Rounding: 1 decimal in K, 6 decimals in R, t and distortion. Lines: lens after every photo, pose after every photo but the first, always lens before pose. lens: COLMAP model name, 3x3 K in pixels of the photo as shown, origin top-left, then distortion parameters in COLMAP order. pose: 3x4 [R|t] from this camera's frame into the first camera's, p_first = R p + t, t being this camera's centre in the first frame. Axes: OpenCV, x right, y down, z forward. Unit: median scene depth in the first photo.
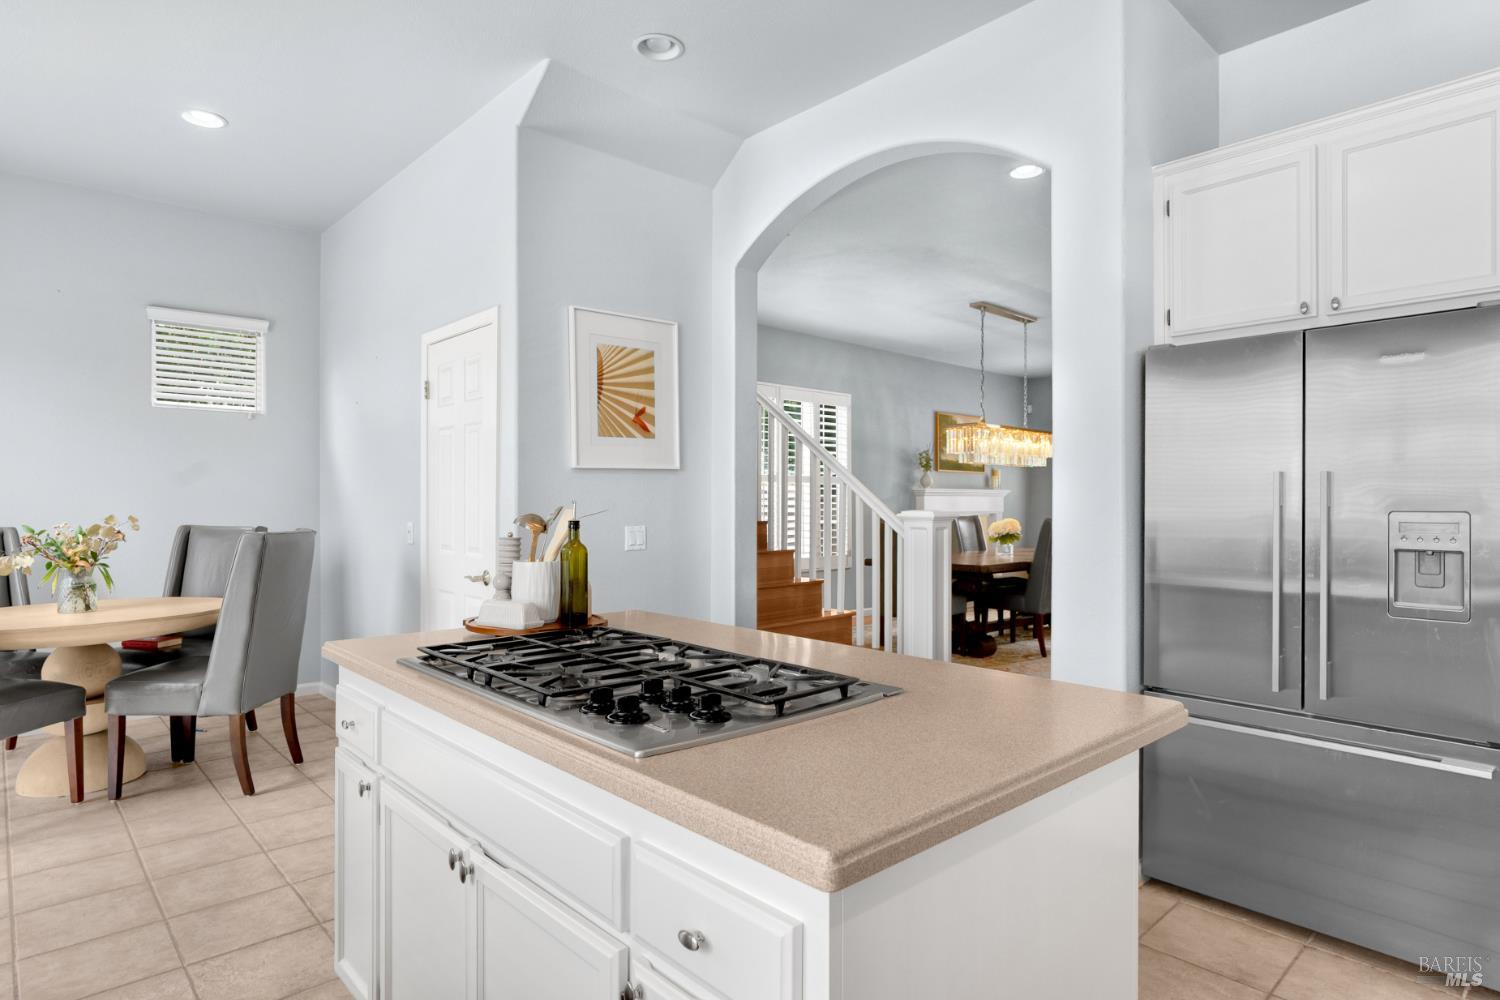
lens RADIAL K [[802.8, 0, 757.7], [0, 802.8, 500.4], [0, 0, 1]] dist [0.000983, -0.000494]
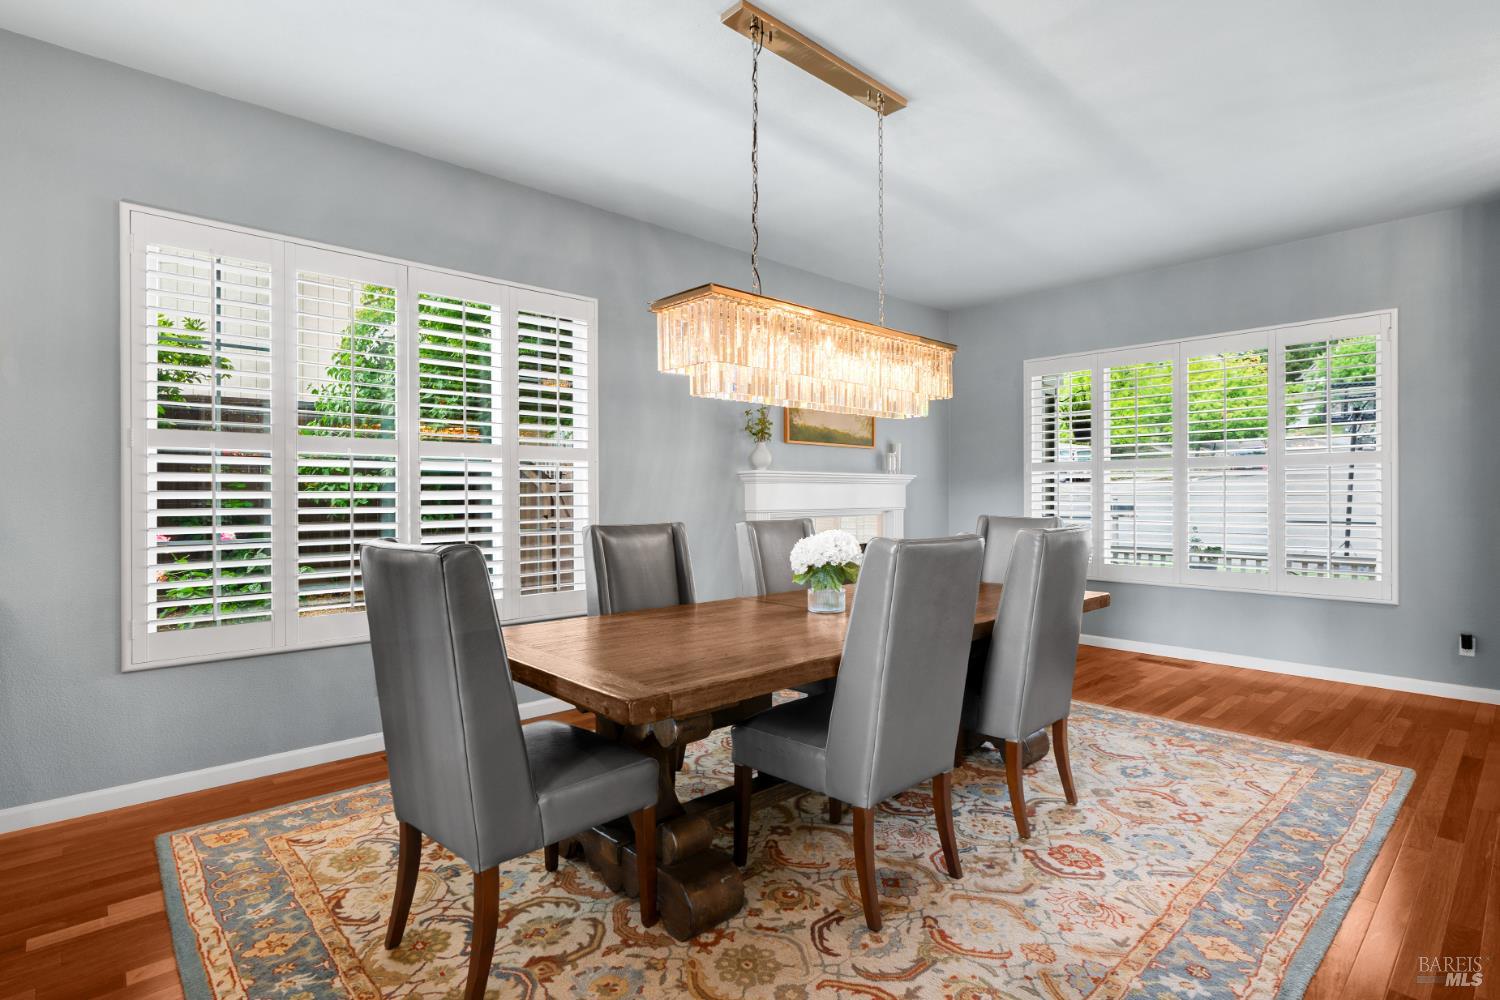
lens RADIAL K [[754.2, 0, 747.5], [0, 754.2, 492.7], [0, 0, 1]] dist [-0.003109, 0.000483]
pose [[0.999980, -0.002976, 0.005614, 0.217660], [0.002975, 0.999996, 0.000242, 0.001599], [-0.005615, -0.000225, 0.999984, 0.481609]]
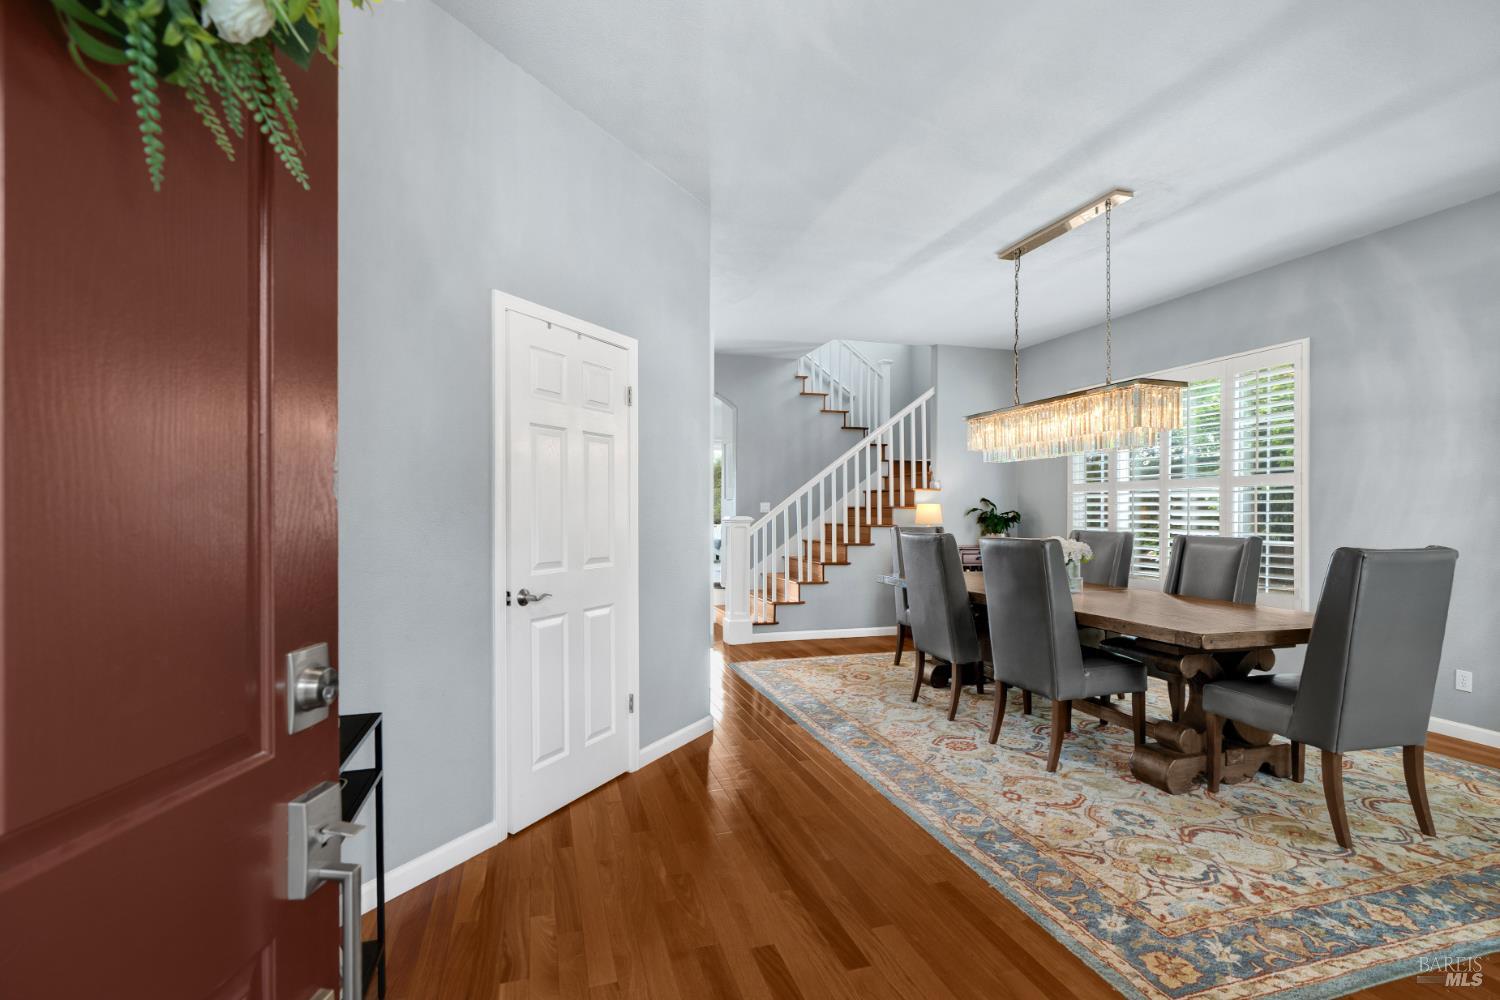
lens RADIAL K [[754.2, 0, 753.2], [0, 754.2, 502.0], [0, 0, 1]] dist [-0.003109, 0.000483]
pose [[-0.425915, 0.006889, -0.904737, 0.823704], [0.012955, 0.999915, 0.001515, -0.009517], [0.904670, -0.011076, -0.425968, 0.858770]]
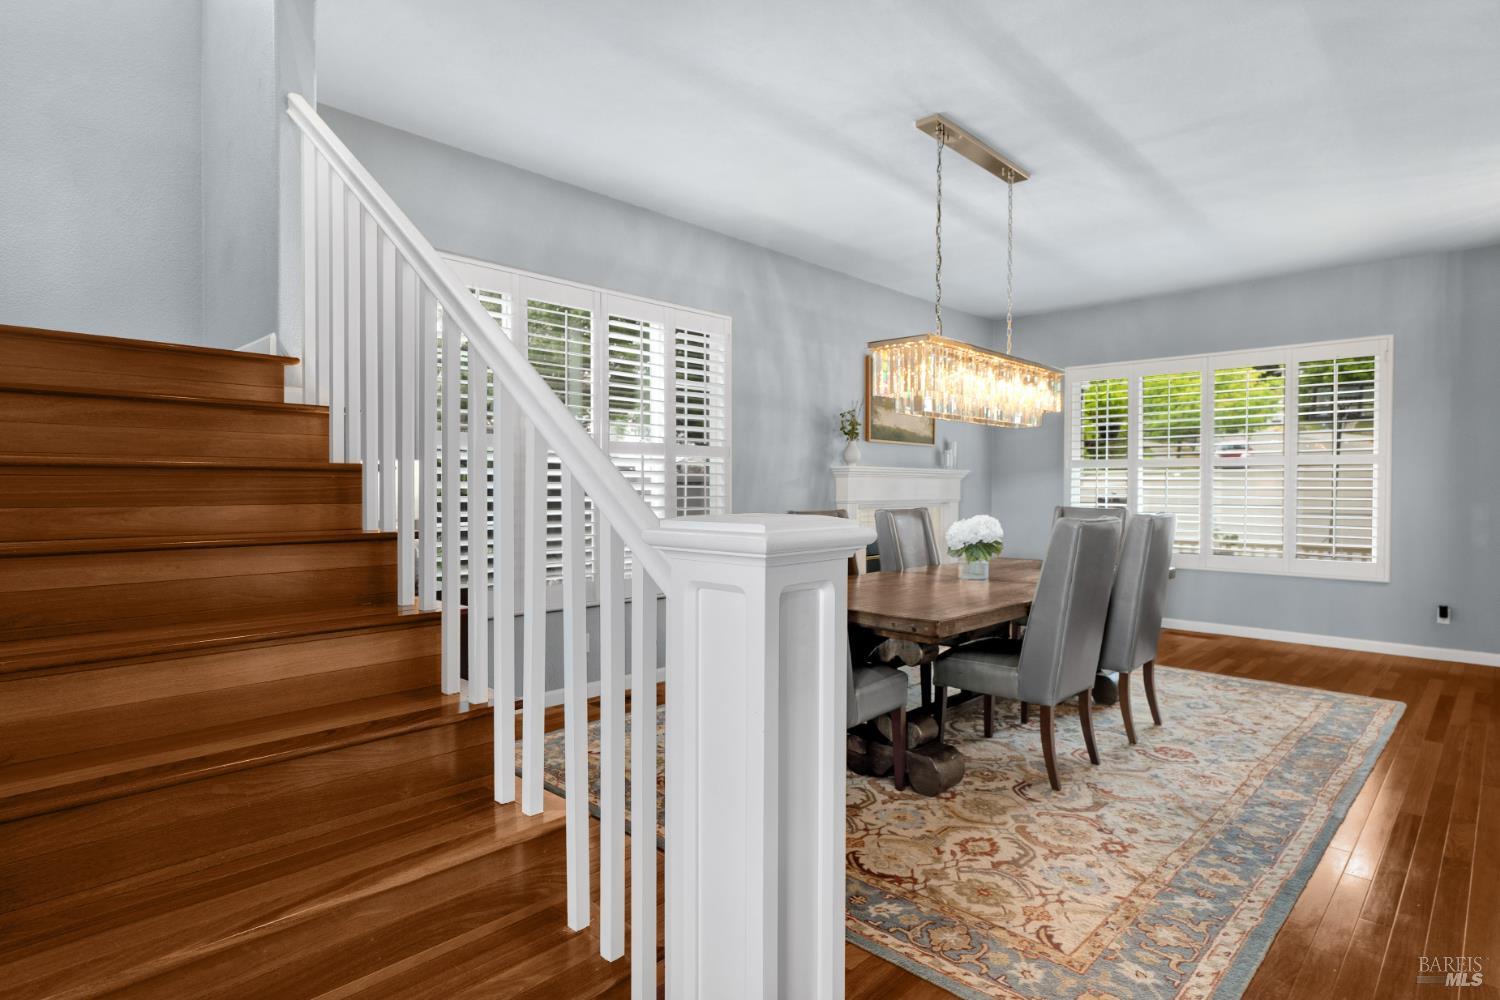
lens RADIAL K [[802.8, 0, 756.7], [0, 802.8, 496.7], [0, 0, 1]] dist [0.000983, -0.000494]
pose [[0.997900, 0.001756, 0.064744, 0.095506], [-0.002727, 0.999885, 0.014915, 0.001092], [-0.064710, -0.015060, 0.997790, 0.362060]]
